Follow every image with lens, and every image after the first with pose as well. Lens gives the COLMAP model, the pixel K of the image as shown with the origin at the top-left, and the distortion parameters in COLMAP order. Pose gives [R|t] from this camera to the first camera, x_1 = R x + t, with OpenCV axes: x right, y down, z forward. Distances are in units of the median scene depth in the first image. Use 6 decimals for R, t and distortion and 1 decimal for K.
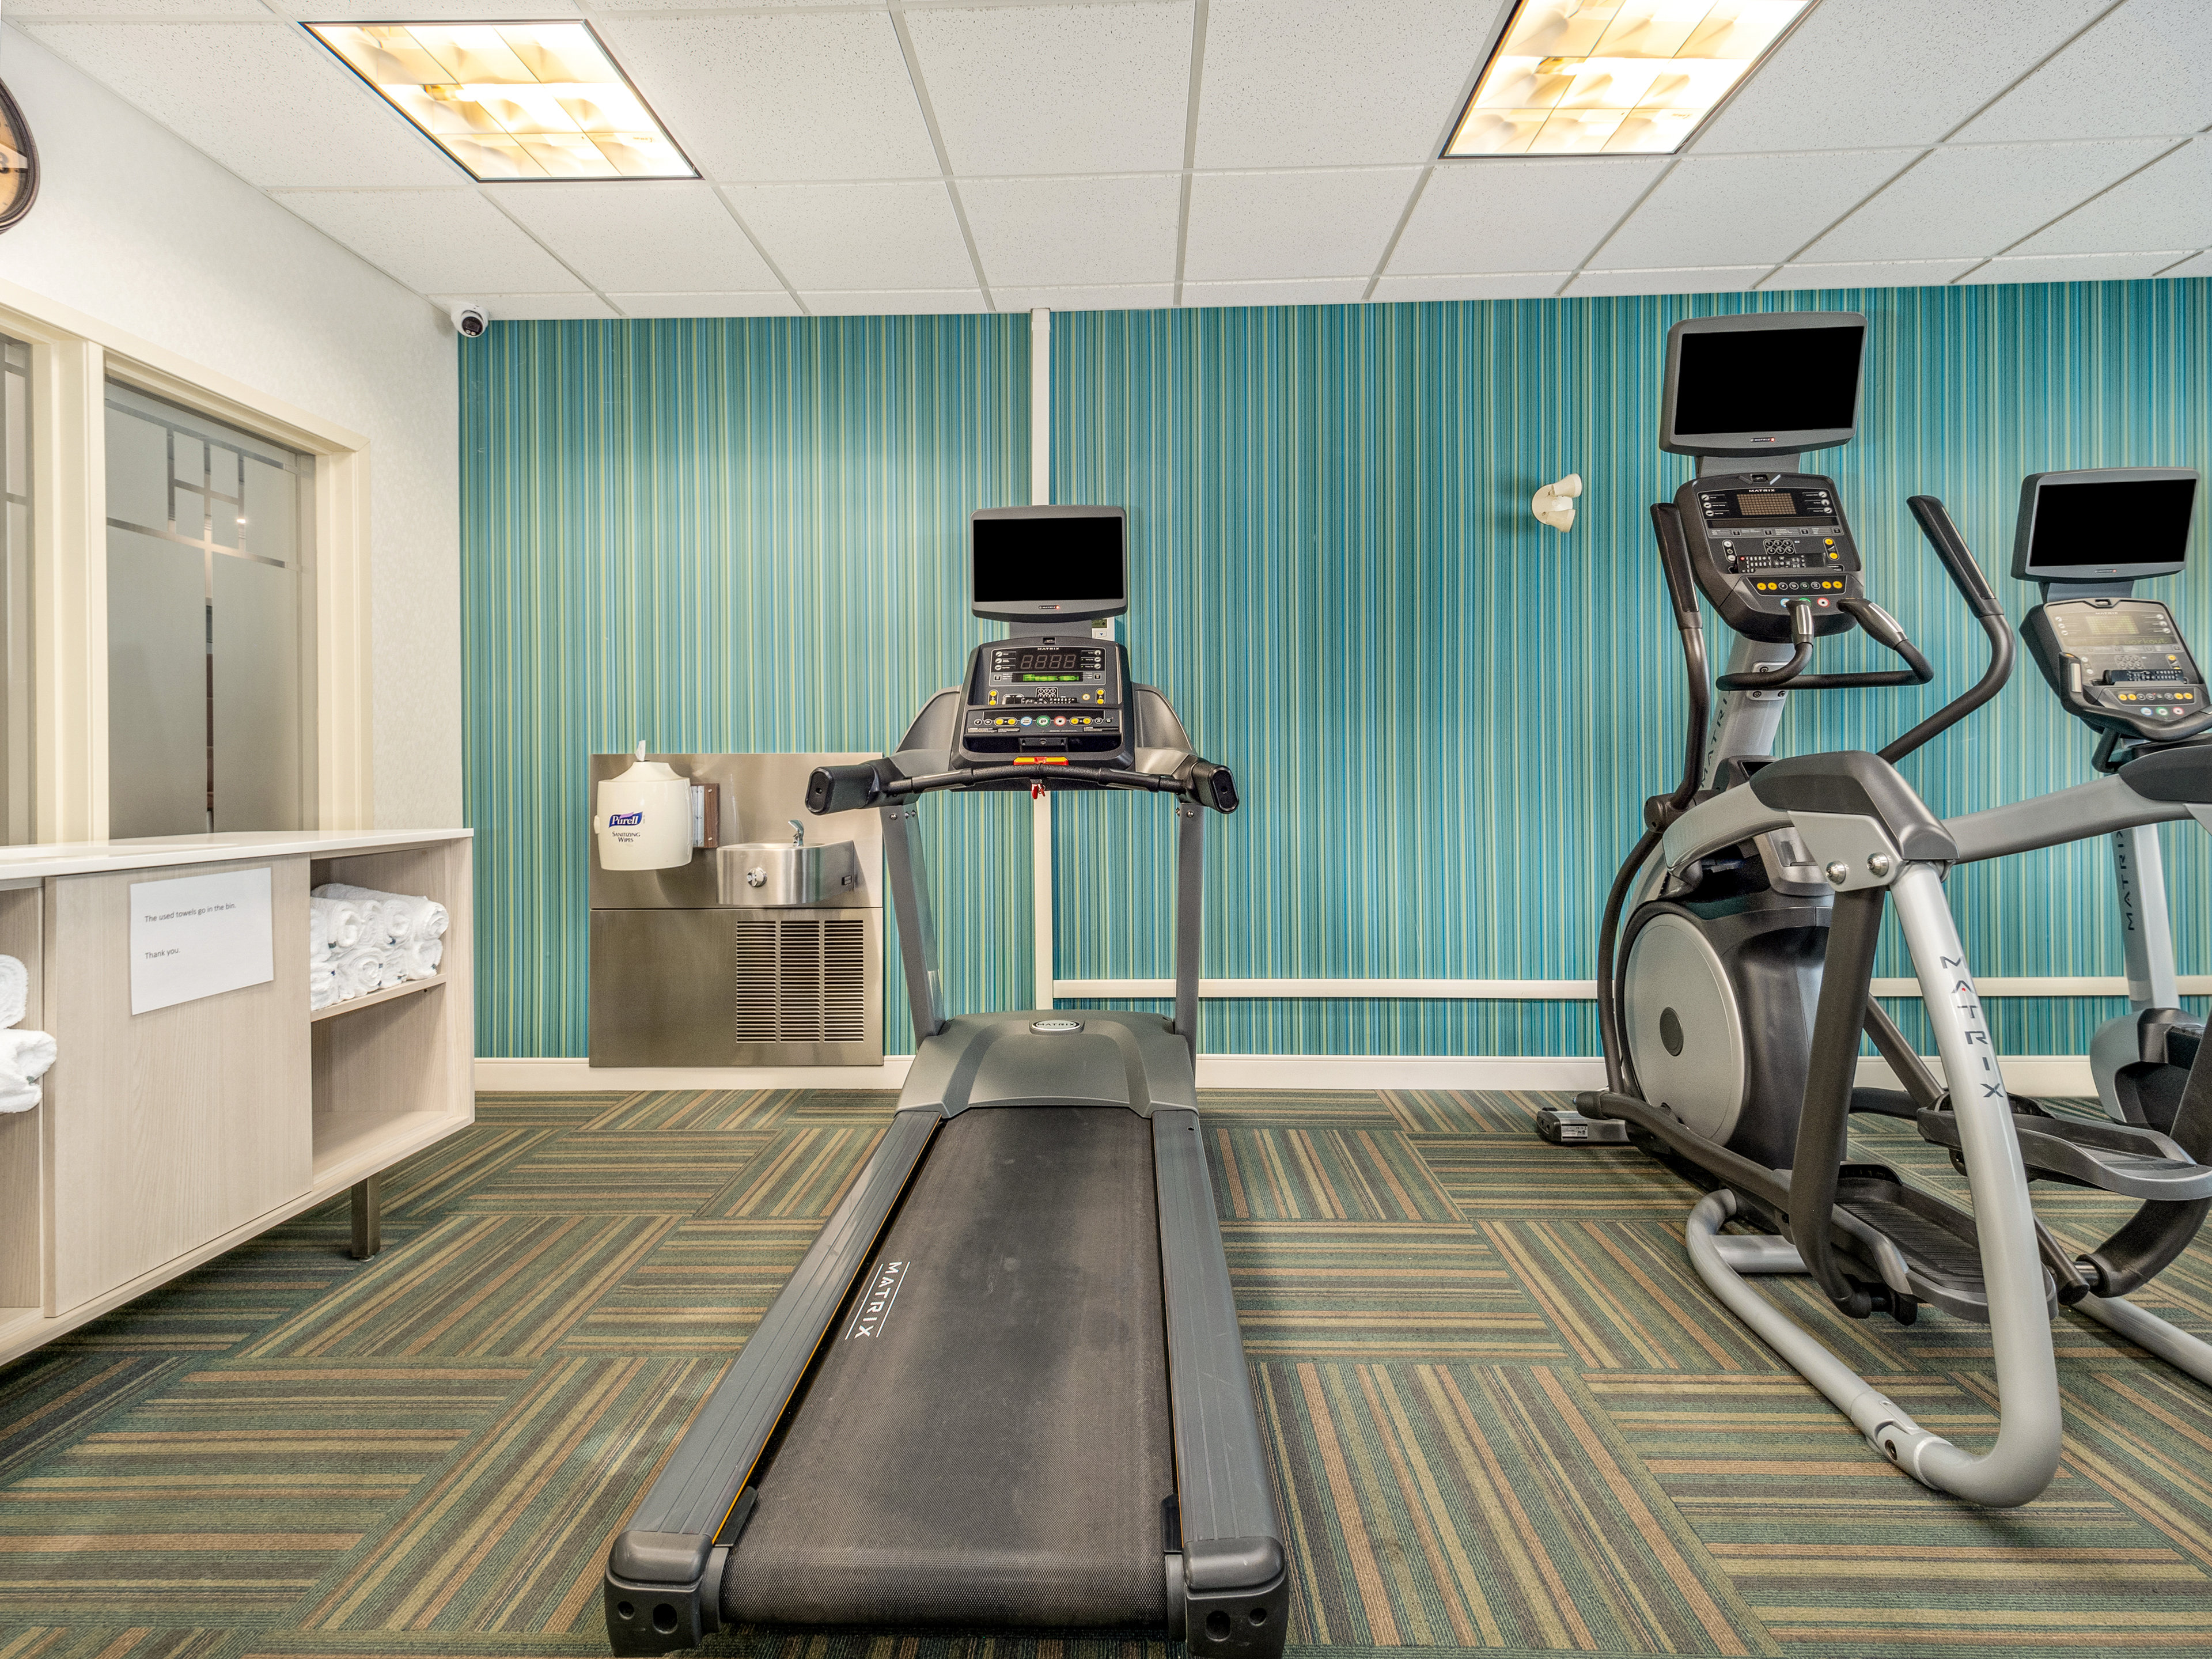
lens RADIAL K [[1068.6, 0, 1105.5], [0, 1068.6, 760.9], [0, 0, 1]] dist [0.040362, -0.014338]
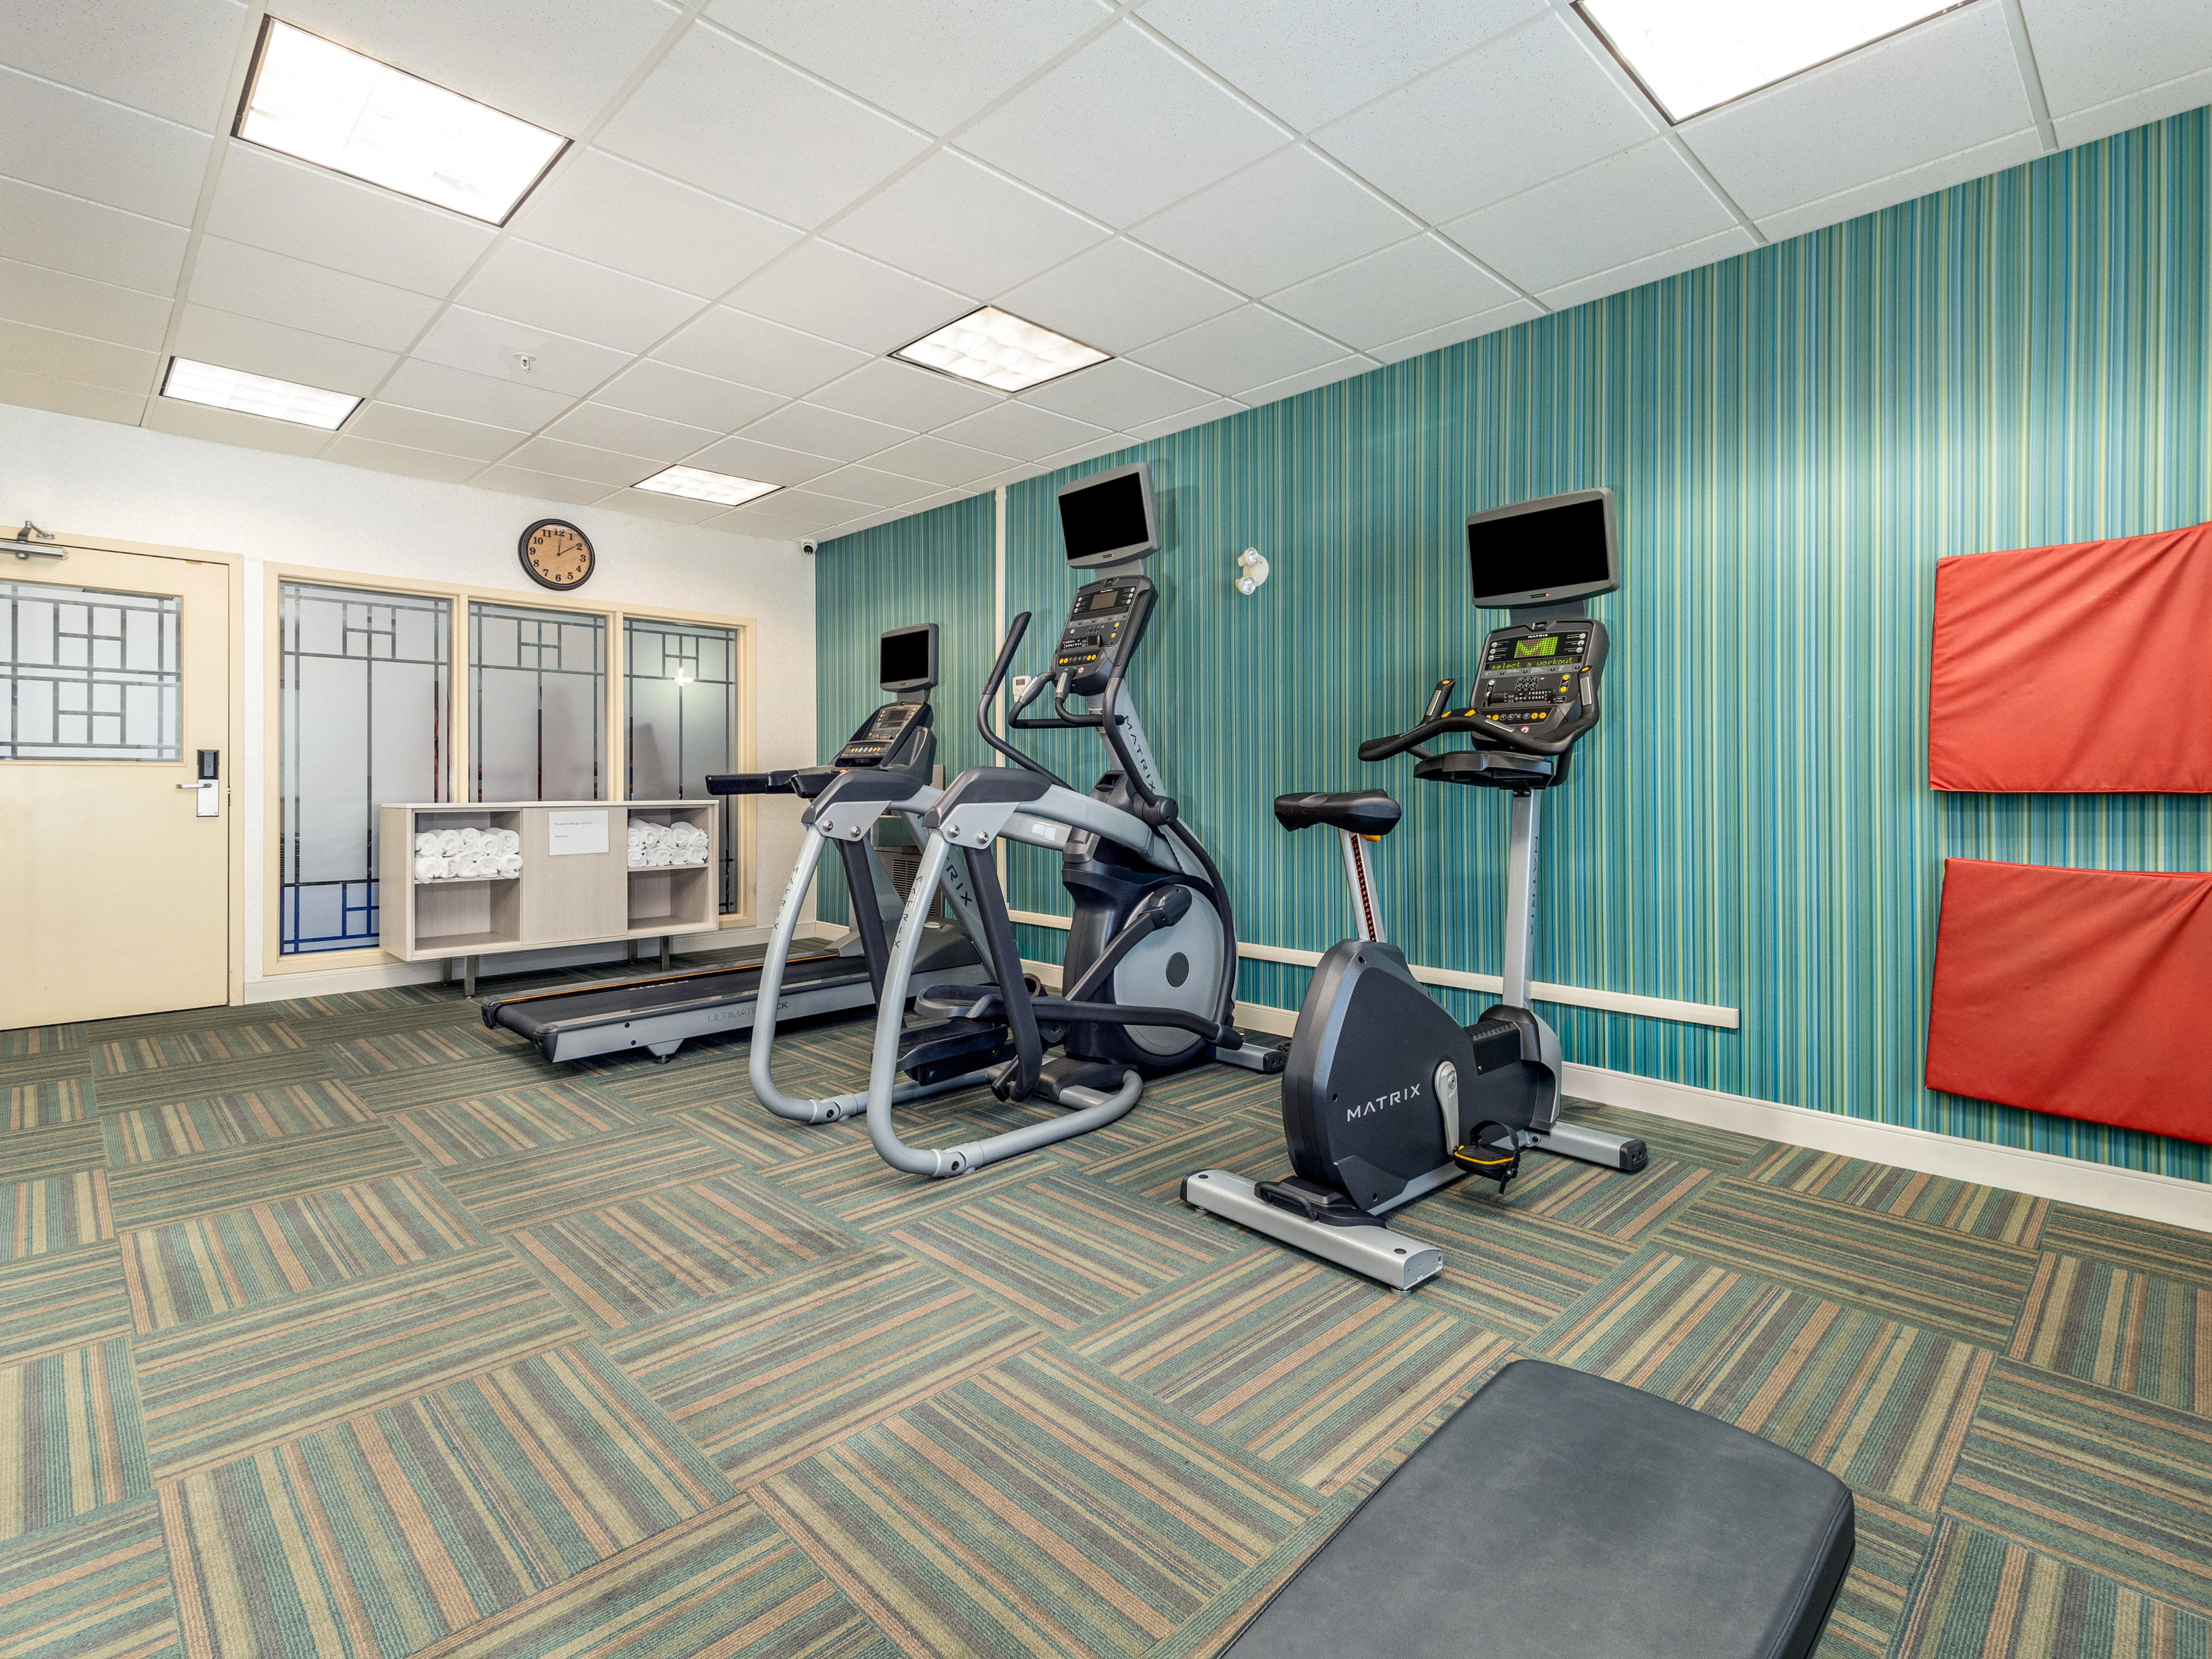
lens RADIAL K [[1072.1, 0, 1103.7], [0, 1072.1, 770.5], [0, 0, 1]] dist [0.020845, -0.000827]
pose [[0.717863, 0.003423, -0.696176, 1.447633], [0.003415, 0.999959, 0.008438, -0.015793], [0.696176, -0.008435, 0.717821, -0.047012]]
